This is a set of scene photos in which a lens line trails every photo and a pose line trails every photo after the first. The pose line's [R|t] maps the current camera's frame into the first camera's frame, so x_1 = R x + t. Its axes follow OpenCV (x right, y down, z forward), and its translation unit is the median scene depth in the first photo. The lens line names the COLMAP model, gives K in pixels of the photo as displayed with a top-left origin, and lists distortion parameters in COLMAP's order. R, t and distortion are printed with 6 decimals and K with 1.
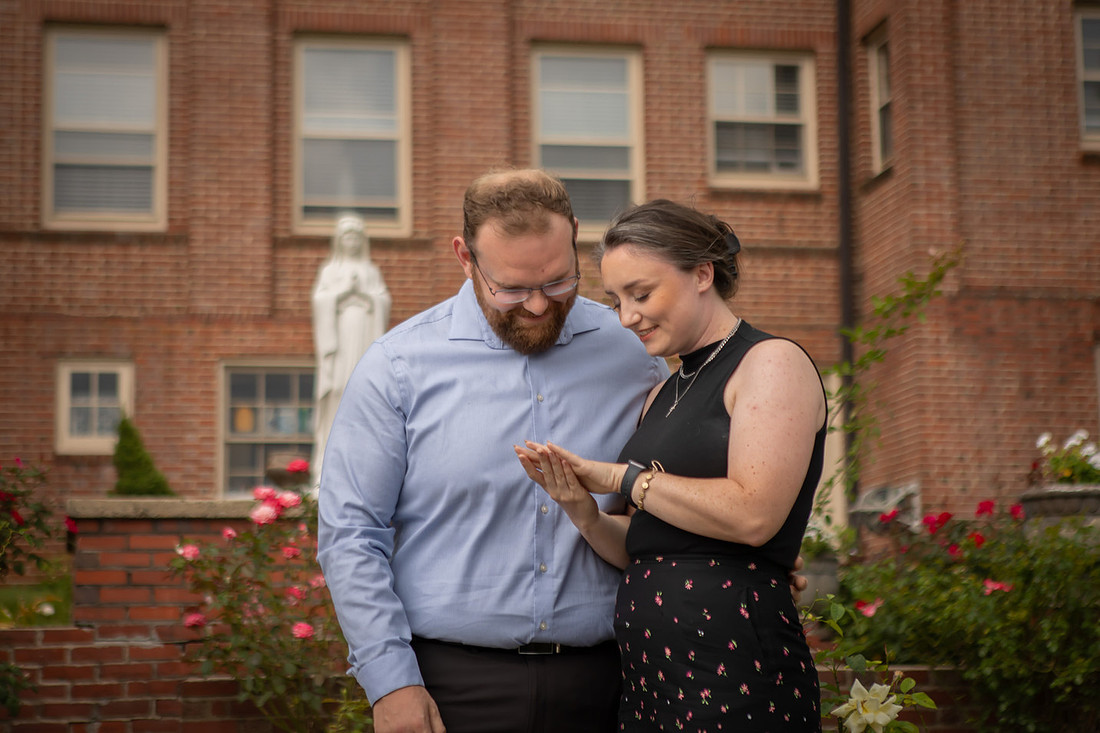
lens RADIAL K [[2475.3, 0, 515.2], [0, 2475.3, 290.3], [0, 0, 1]] dist [0.250388, 0.000000]
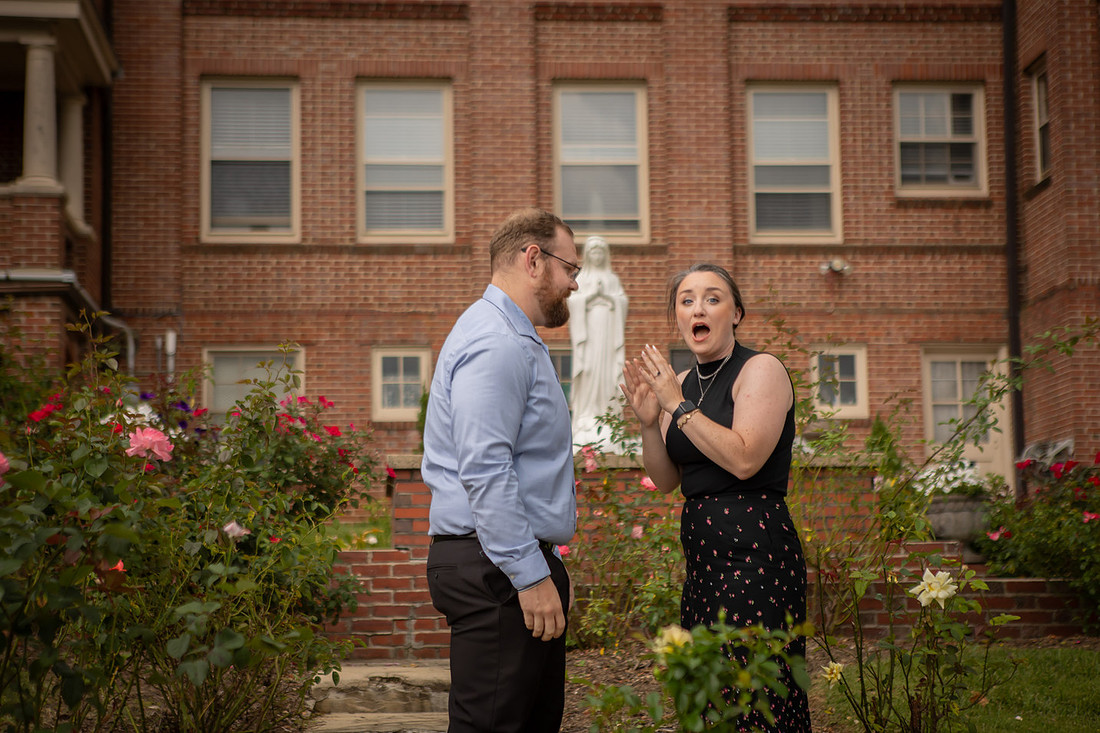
lens RADIAL K [[2088.5, 0, 548.3], [0, 2088.5, 356.9], [0, 0, 1]] dist [0.210689, 0.000000]
pose [[0.995413, -0.013502, -0.094711, 0.005678], [0.016938, 0.999224, 0.035564, -0.003115], [0.094157, -0.037005, 0.994869, -0.043722]]
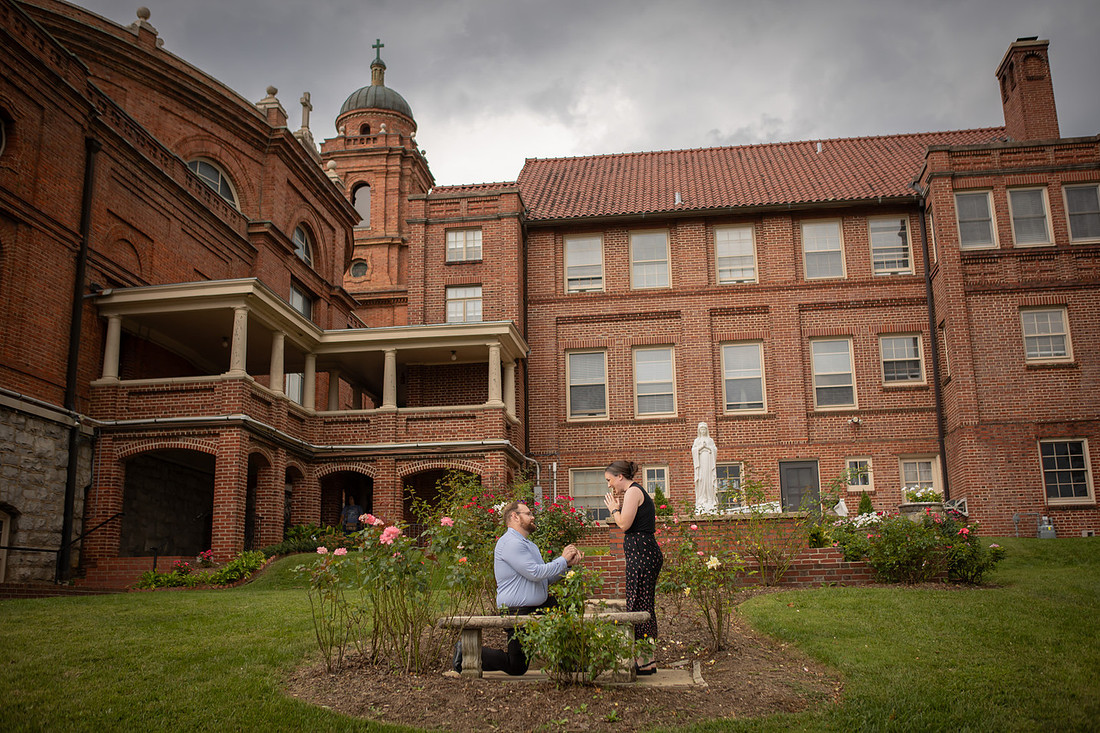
lens RADIAL K [[1042.8, 0, 548.5], [0, 1042.8, 364.4], [0, 0, 1]] dist [-0.046279, 0.000000]
pose [[0.951123, -0.074379, -0.299720, 0.076434], [0.057259, 0.996207, -0.065516, -0.014550], [0.303456, 0.045152, 0.951775, -0.154885]]
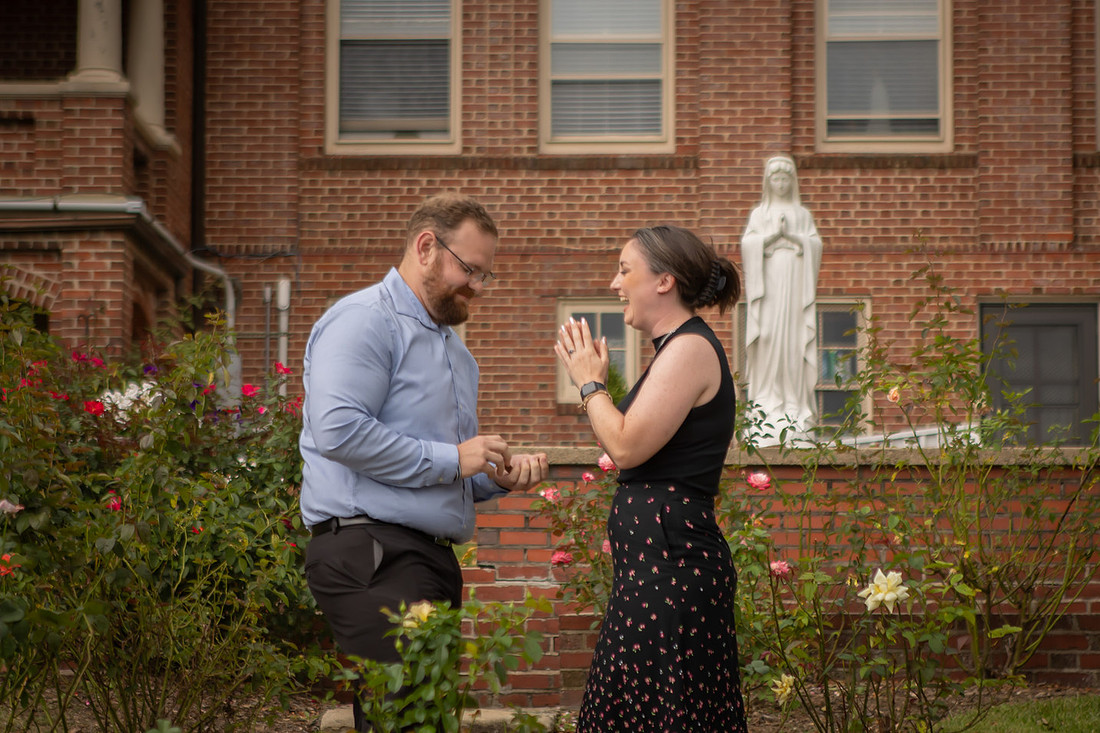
lens RADIAL K [[3142.2, 0, 579.5], [0, 3142.2, 366.9], [0, 0, 1]] dist [0.211790, 0.000000]
pose [[0.979133, -0.008201, -0.203054, 0.055082], [0.019285, 0.998426, 0.052667, -0.007341], [0.202303, -0.055484, 0.977750, -0.112402]]
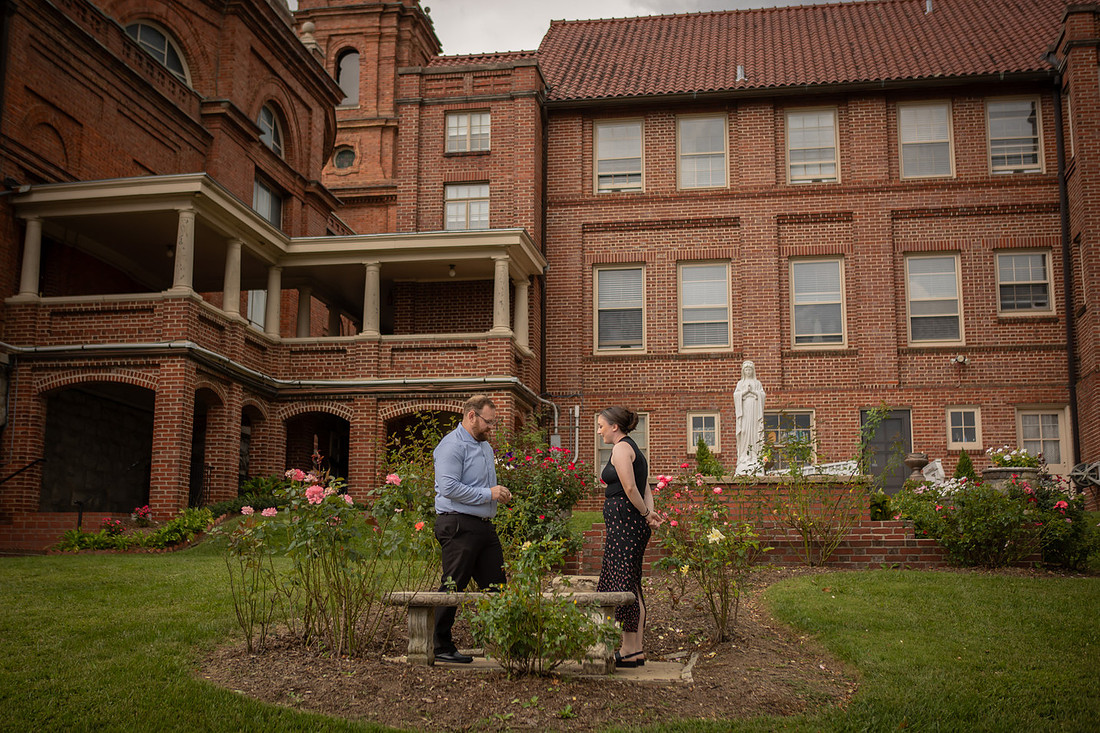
lens RADIAL K [[1325.3, 0, 508.0], [0, 1325.3, 336.0], [0, 0, 1]] dist [-0.027553, 0.000000]
pose [[0.931282, -0.047029, -0.361250, 0.099401], [0.040733, 0.998857, -0.025029, -0.016470], [0.362014, 0.008594, 0.932133, -0.166717]]
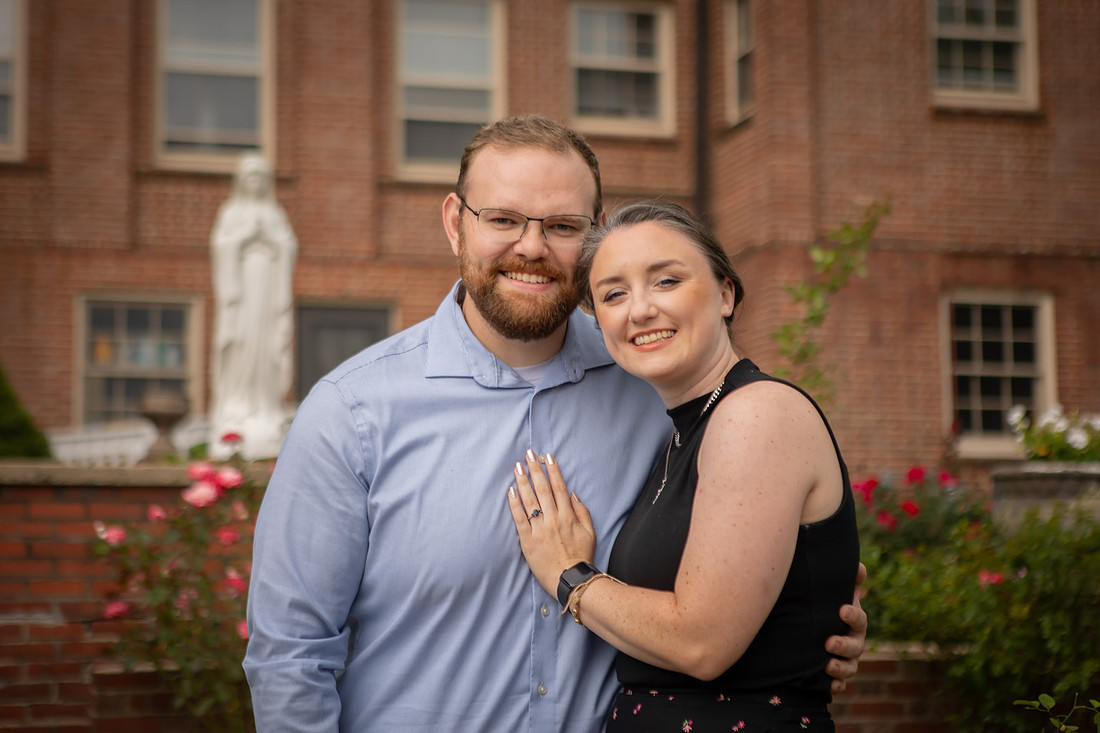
lens RADIAL K [[2303.3, 0, 519.1], [0, 2303.3, 354.5], [0, 0, 1]] dist [0.244568, 0.000000]
pose [[0.996381, 0.018839, 0.082881, -0.019901], [-0.023511, 0.998167, 0.055762, -0.003093], [-0.081679, -0.057509, 0.994998, 0.058950]]
